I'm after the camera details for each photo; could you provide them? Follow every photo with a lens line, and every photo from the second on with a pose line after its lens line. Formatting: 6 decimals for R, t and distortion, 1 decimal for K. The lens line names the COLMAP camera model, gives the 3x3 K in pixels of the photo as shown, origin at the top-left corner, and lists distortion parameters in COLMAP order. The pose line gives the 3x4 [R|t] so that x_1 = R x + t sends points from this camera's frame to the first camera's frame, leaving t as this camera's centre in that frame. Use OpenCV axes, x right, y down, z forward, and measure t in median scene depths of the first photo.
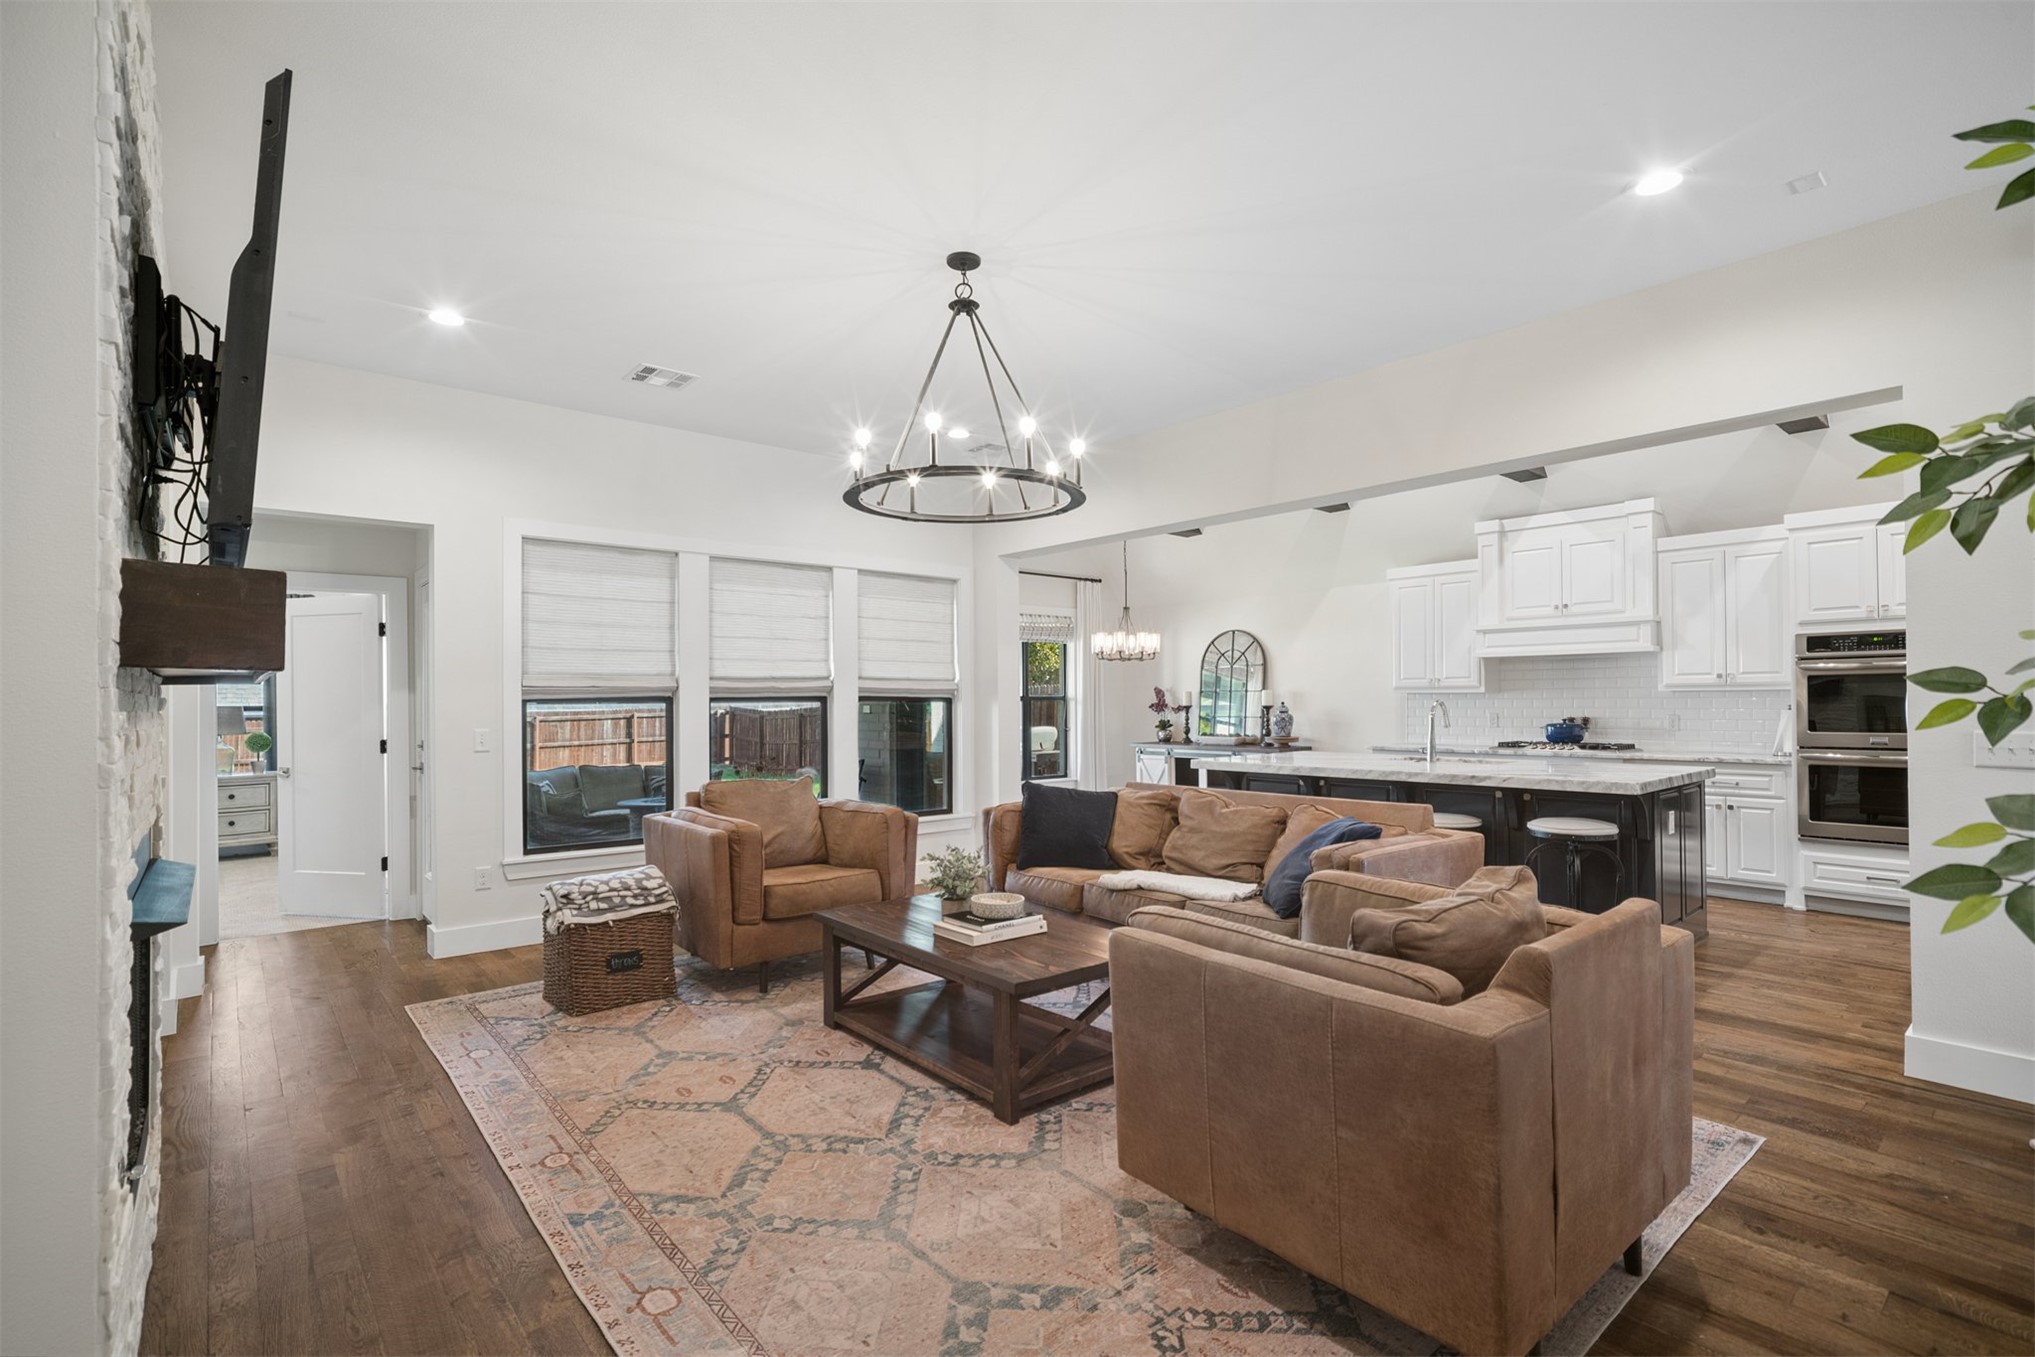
lens RADIAL K [[945.8, 0, 1013.8], [0, 945.8, 695.5], [0, 0, 1]] dist [-0.011946, 0.008592]
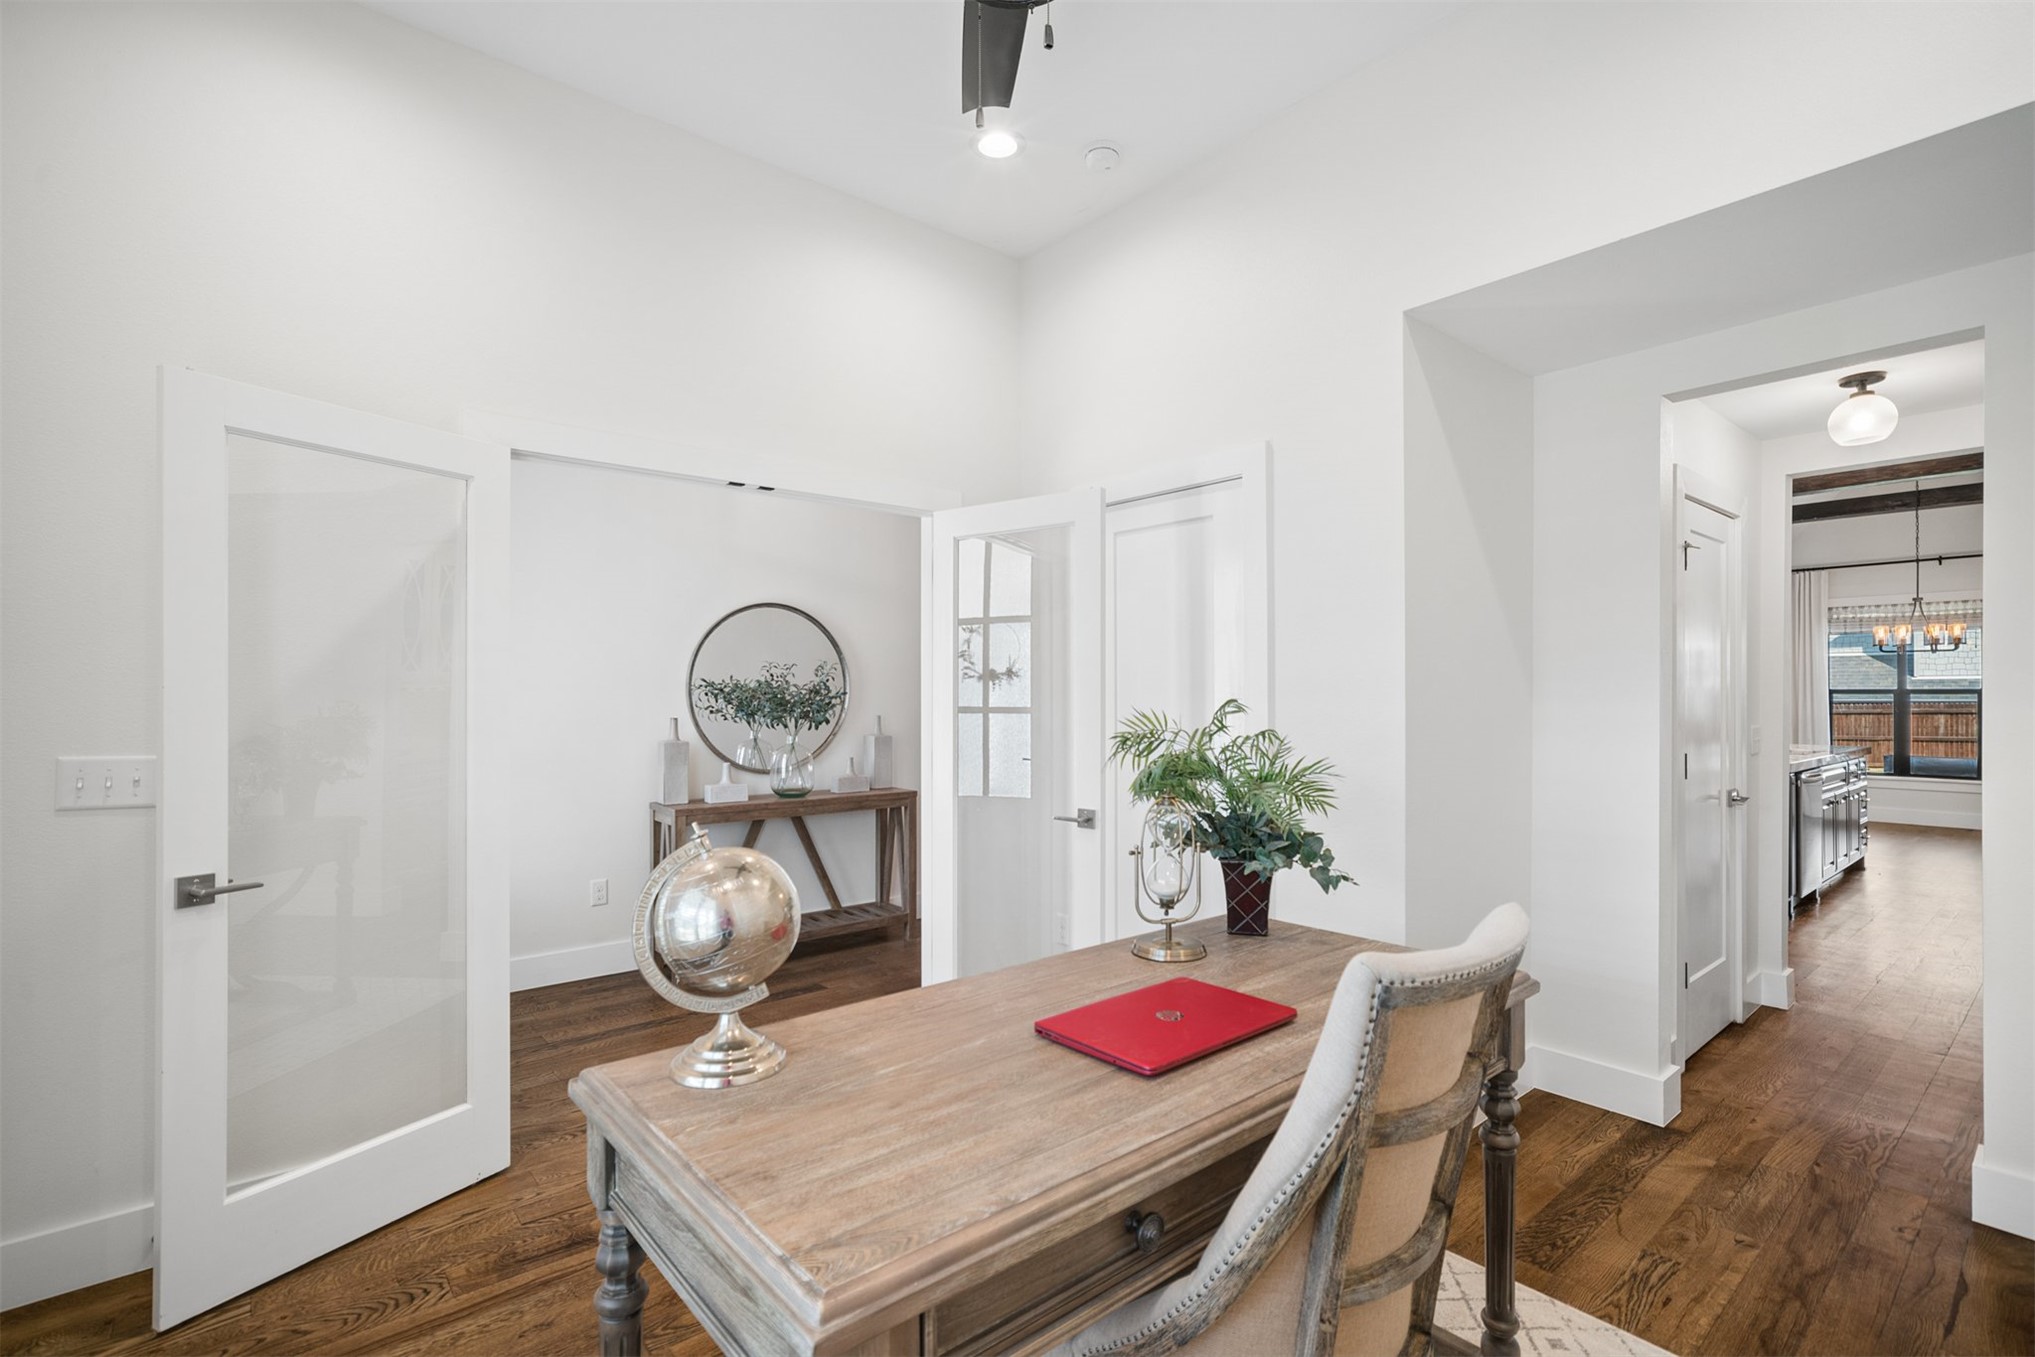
lens RADIAL K [[945.8, 0, 1016.0], [0, 945.8, 678.6], [0, 0, 1]] dist [-0.011946, 0.008592]
pose [[-0.014255, -0.009950, -0.999849, 1.551735], [0.006404, 0.999929, -0.010042, -0.010518], [0.999878, -0.006547, -0.014190, 0.137434]]
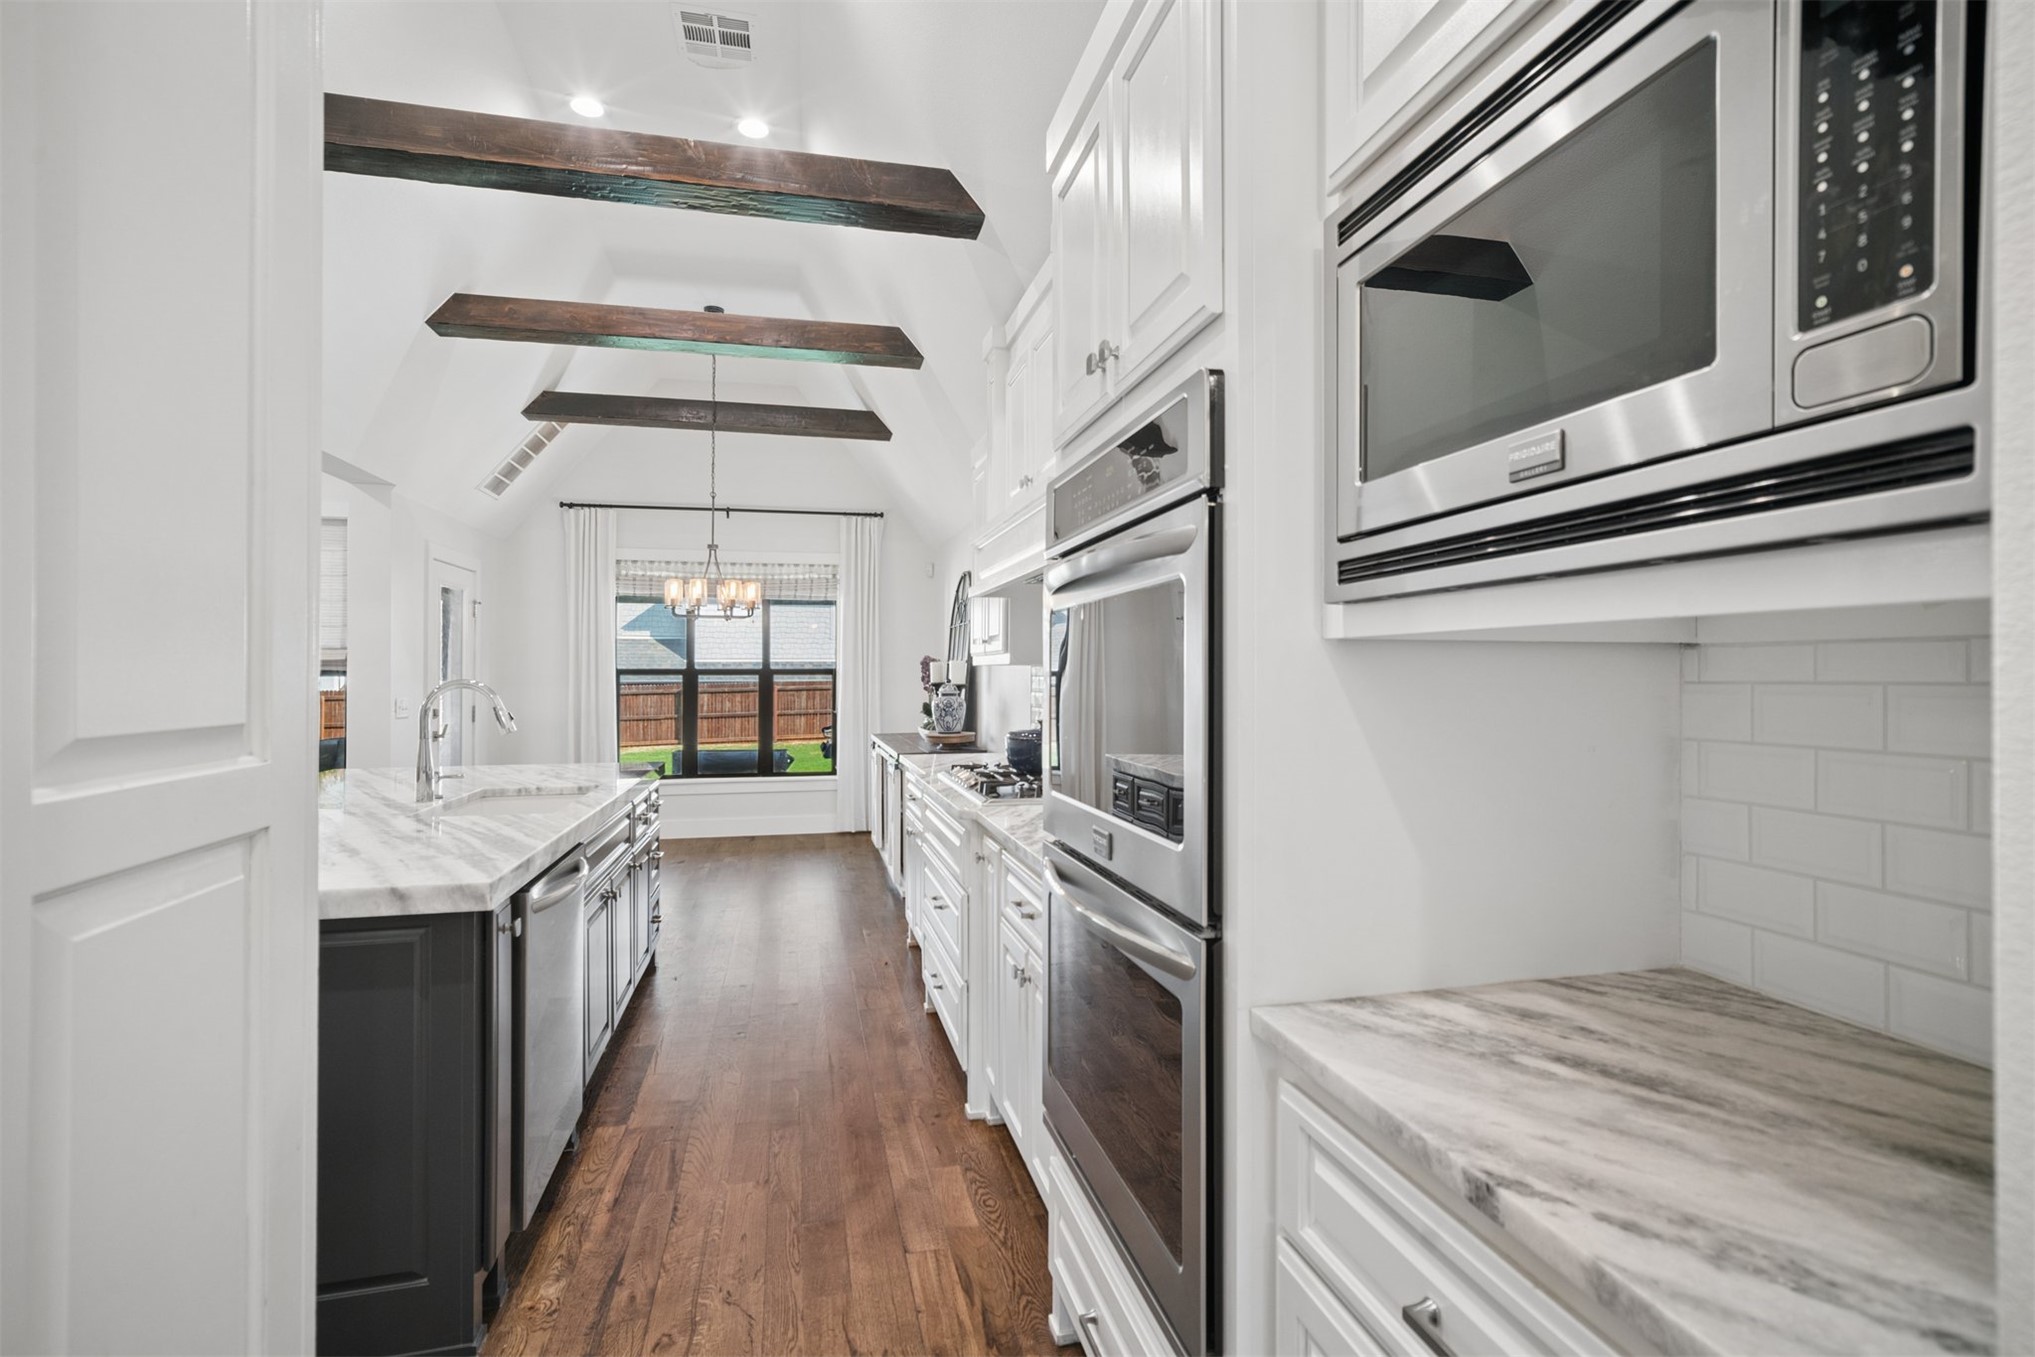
lens RADIAL K [[945.8, 0, 1024.7], [0, 945.8, 673.1], [0, 0, 1]] dist [-0.011946, 0.008592]
pose [[0.889920, 0.004038, -0.456099, 0.928693], [-0.000791, 0.999973, 0.007309, -0.002820], [0.456116, -0.006144, 0.889899, 0.676091]]
